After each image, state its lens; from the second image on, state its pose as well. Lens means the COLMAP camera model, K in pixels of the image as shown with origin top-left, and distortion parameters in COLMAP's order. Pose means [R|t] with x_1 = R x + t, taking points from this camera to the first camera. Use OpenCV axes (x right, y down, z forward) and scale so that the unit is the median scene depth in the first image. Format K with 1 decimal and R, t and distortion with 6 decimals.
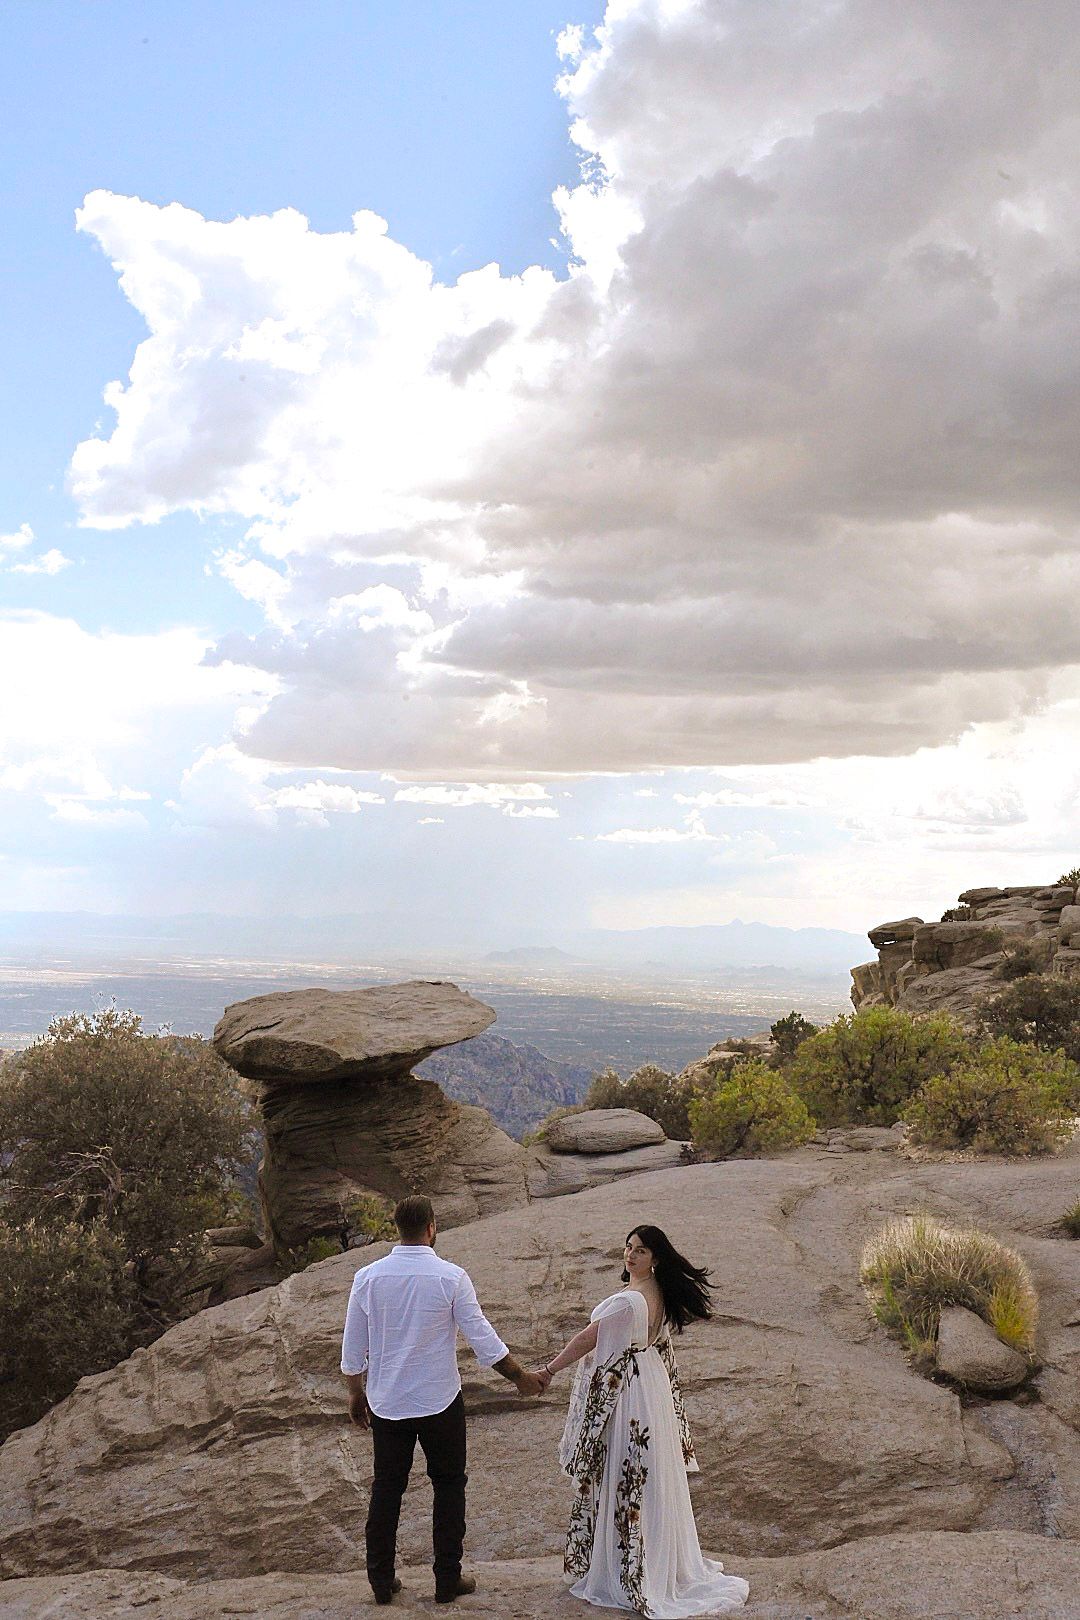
lens RADIAL K [[3143.6, 0, 538.6], [0, 3143.6, 814.2], [0, 0, 1]] dist [-0.080215, 0.000000]
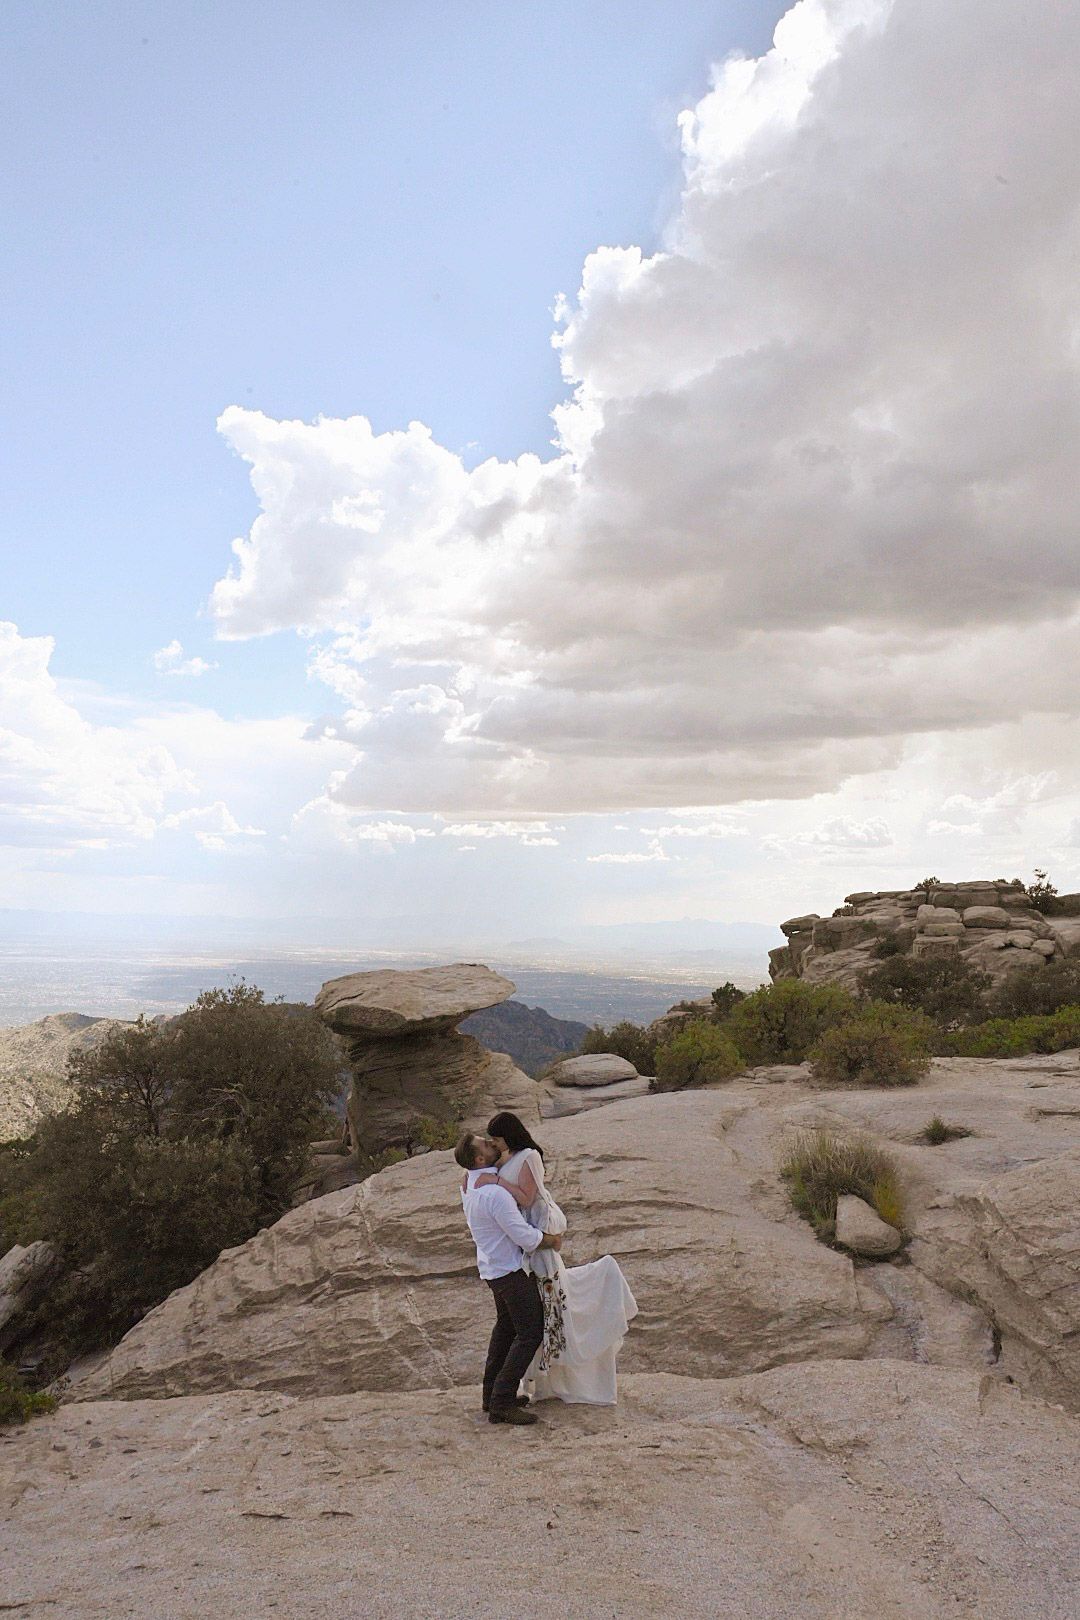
lens RADIAL K [[3143.6, 0, 541.3], [0, 3143.6, 806.8], [0, 0, 1]] dist [-0.080215, 0.000000]
pose [[0.999031, -0.010441, -0.042760, 0.058504], [0.009522, 0.999720, -0.021647, 0.014104], [0.042974, 0.021219, 0.998851, -0.398180]]
